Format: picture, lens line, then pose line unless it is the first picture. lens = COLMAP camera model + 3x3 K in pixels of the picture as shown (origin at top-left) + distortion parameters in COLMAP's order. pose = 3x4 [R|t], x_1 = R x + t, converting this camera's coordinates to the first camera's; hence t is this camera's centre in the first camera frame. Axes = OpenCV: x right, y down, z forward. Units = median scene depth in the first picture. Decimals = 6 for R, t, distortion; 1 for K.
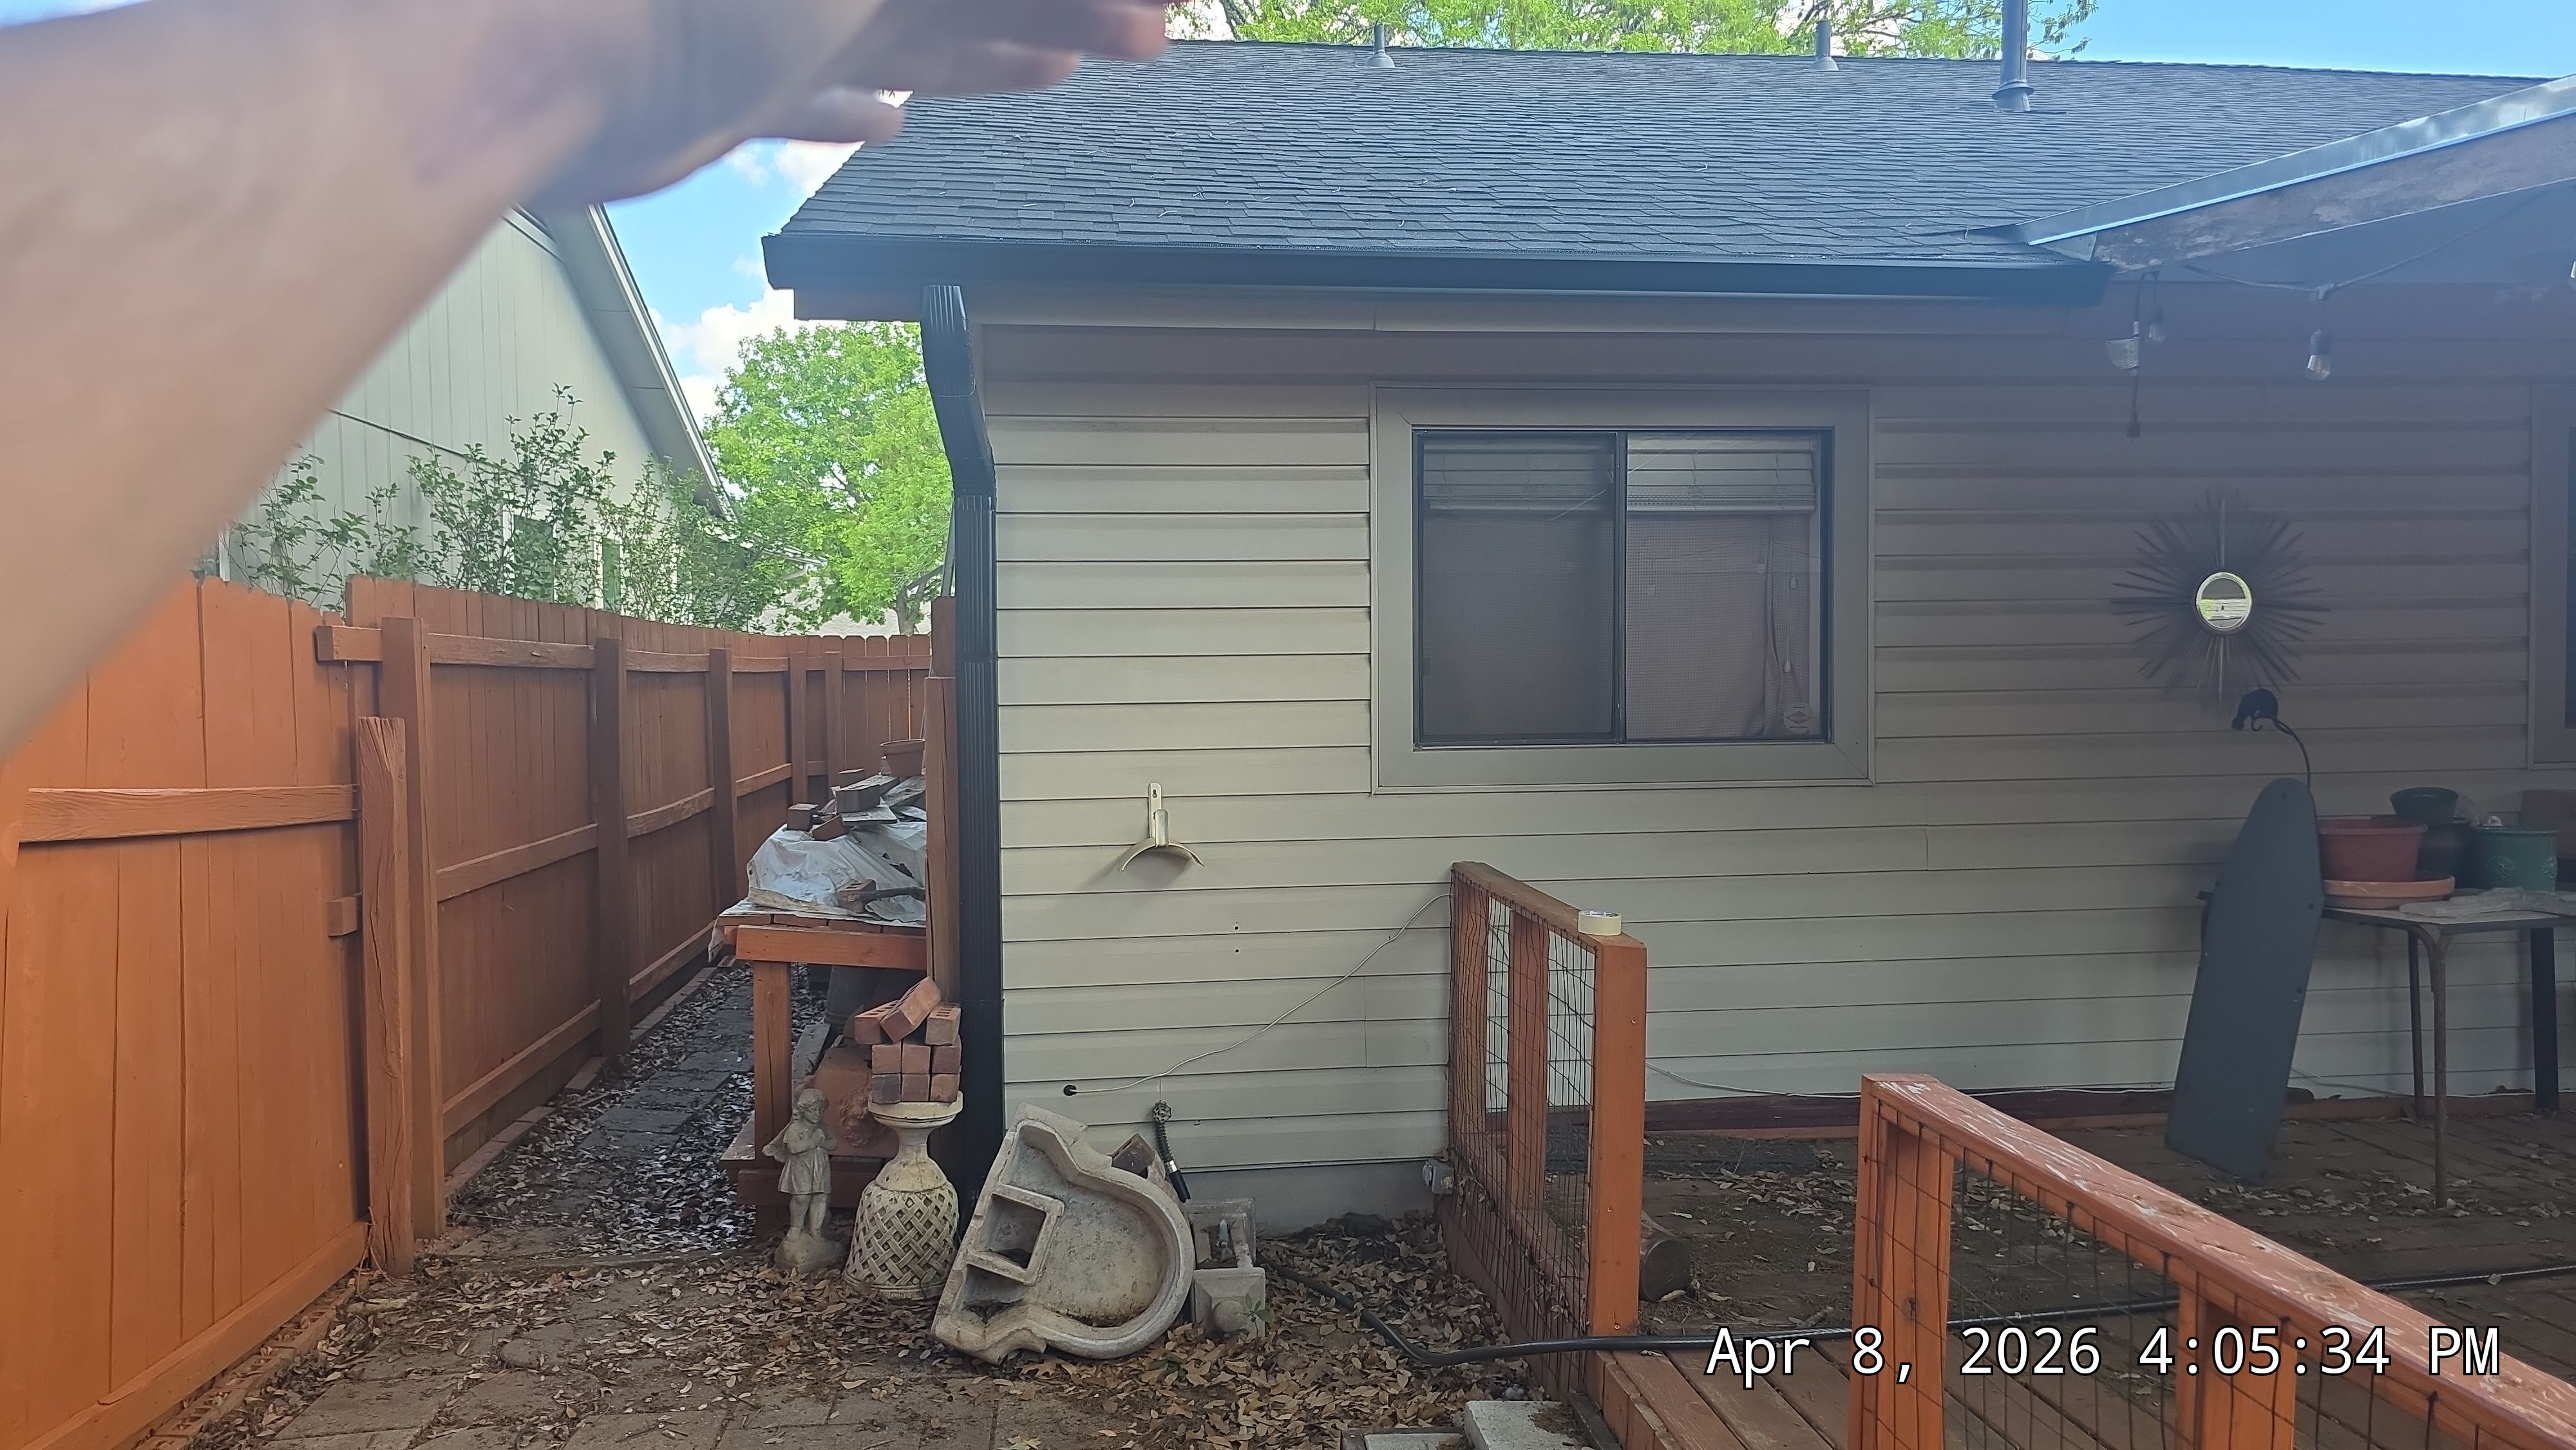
lens RADIAL K [[1671.1, 0, 1283.9], [0, 1671.1, 666.5], [0, 0, 1]] dist [0.034706, -0.025363]
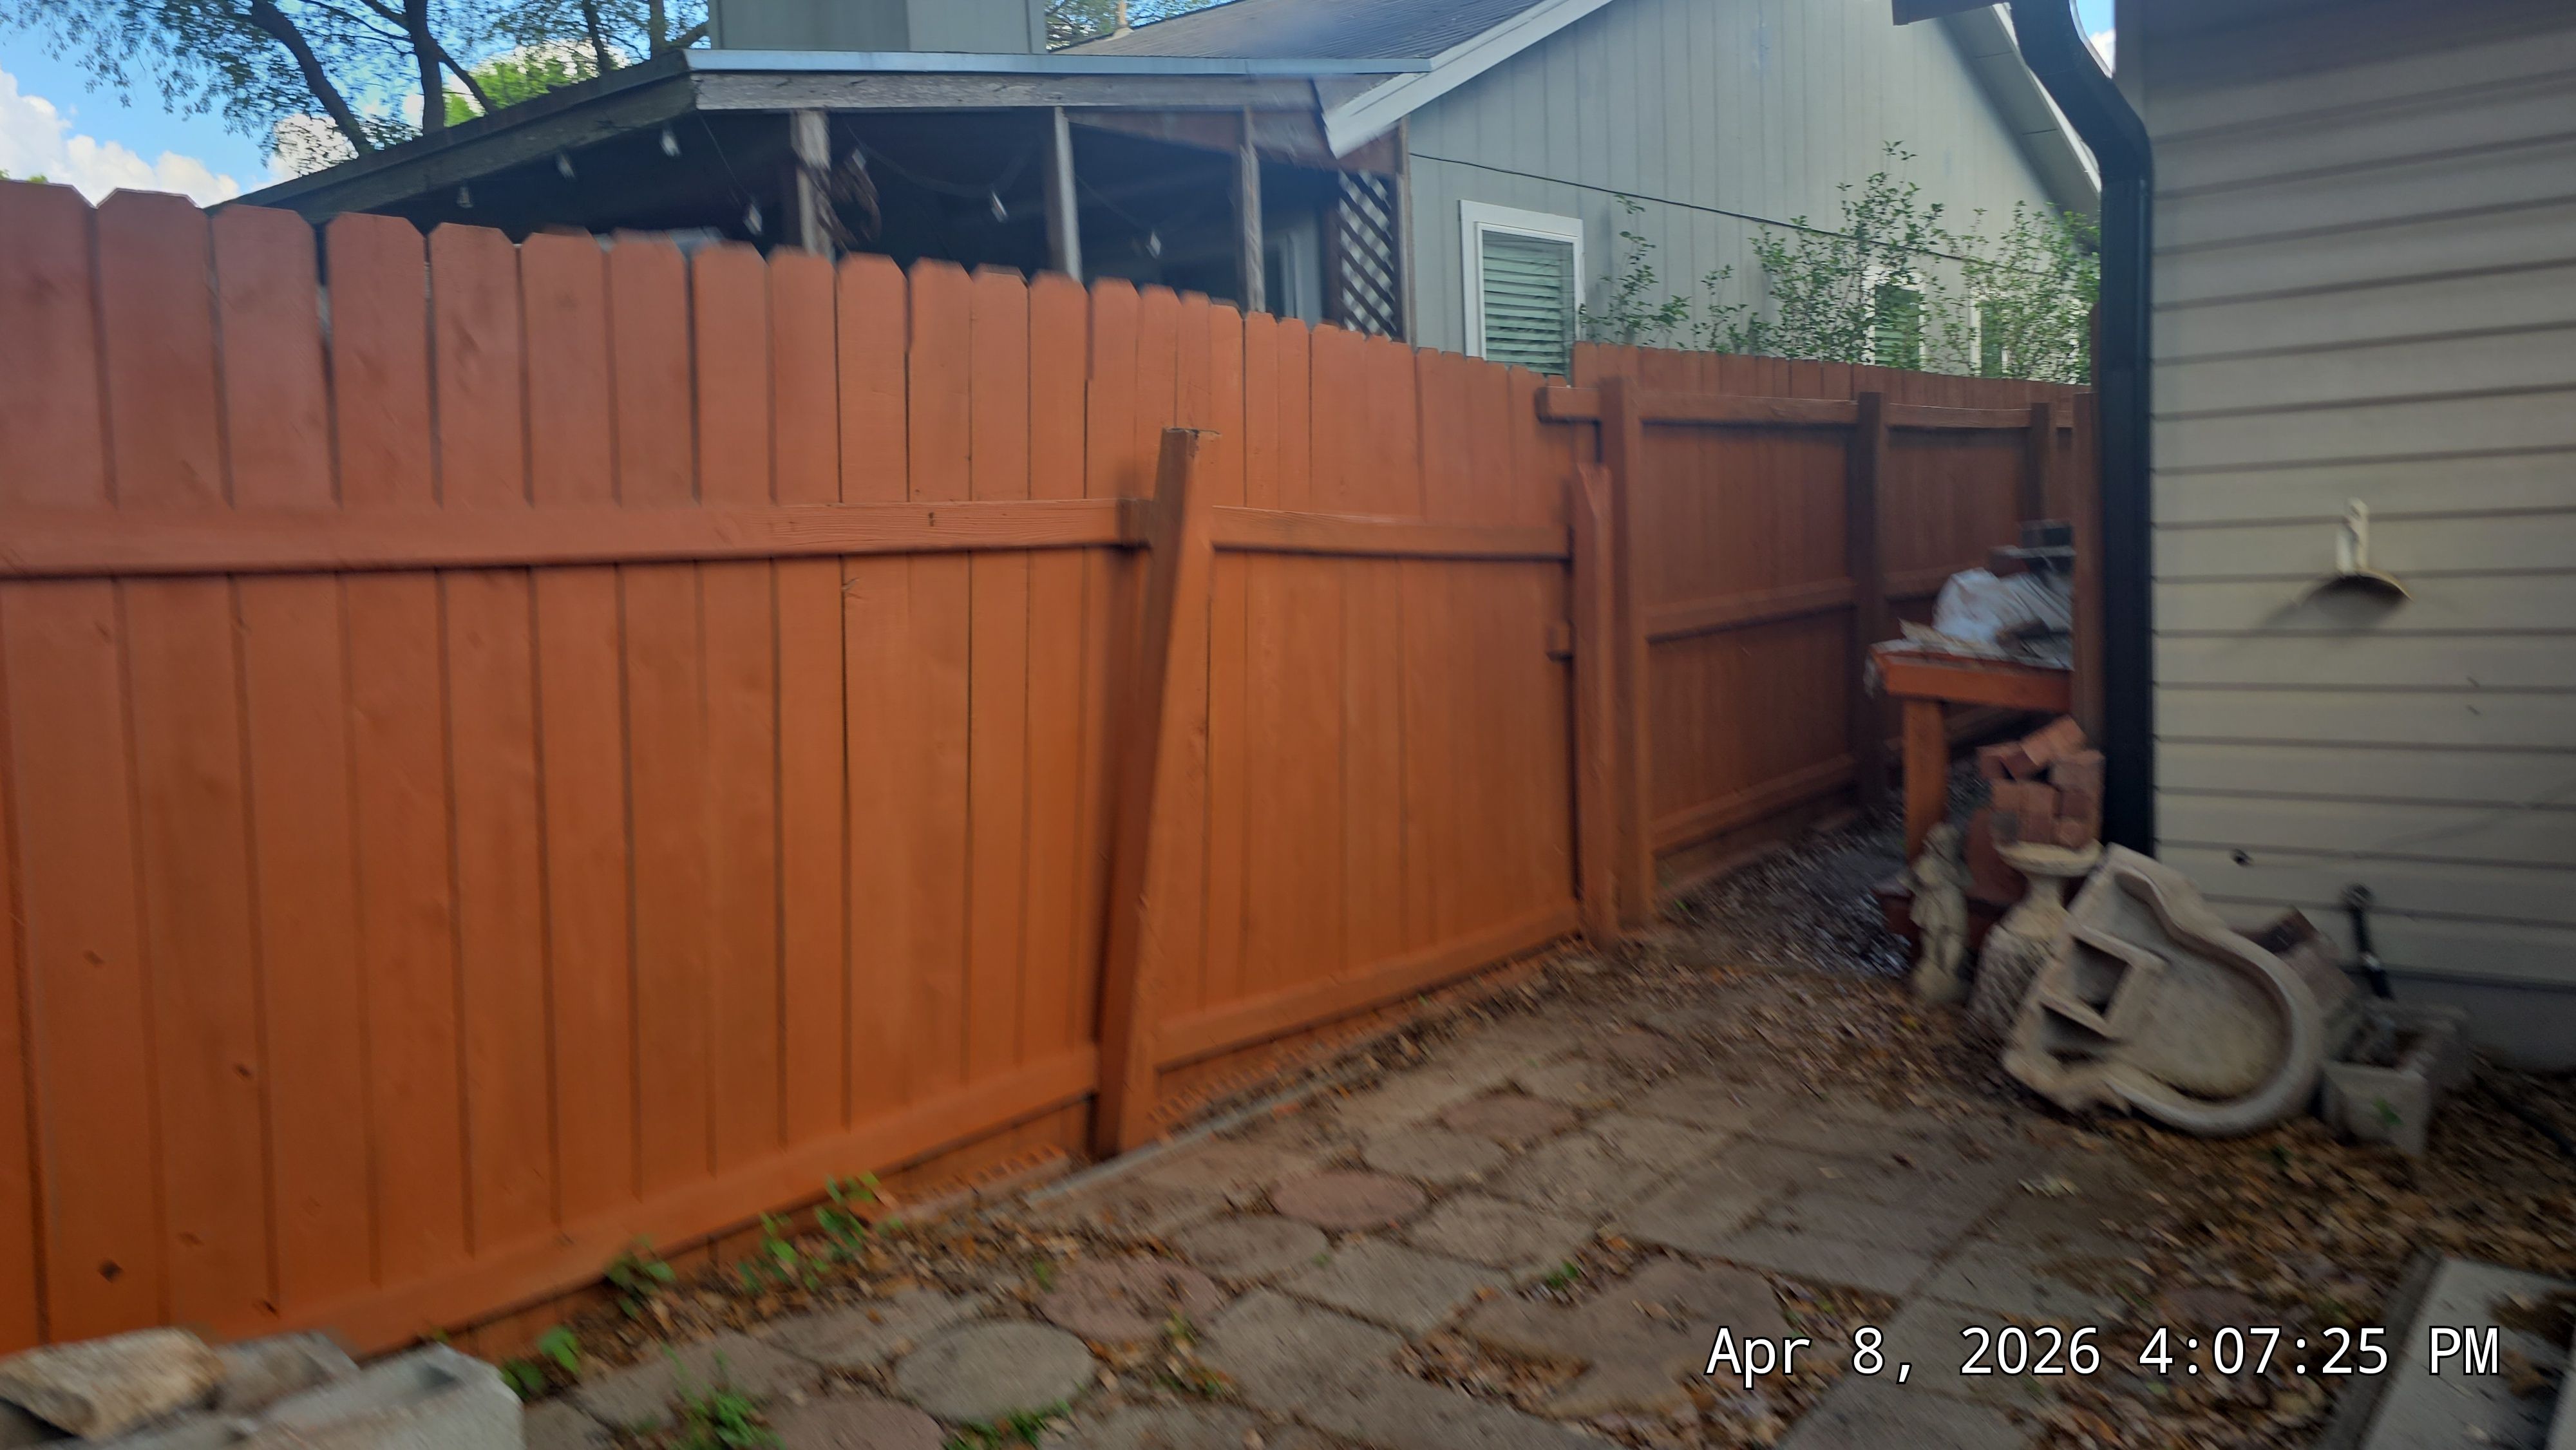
lens RADIAL K [[1883.9, 0, 1290.6], [0, 1883.9, 580.3], [0, 0, 1]] dist [0.002829, -0.002166]
pose [[0.688702, -0.006273, -0.725017, 0.249114], [0.050999, 0.997905, 0.039811, 0.049009], [0.723248, -0.064393, 0.687579, -0.009650]]
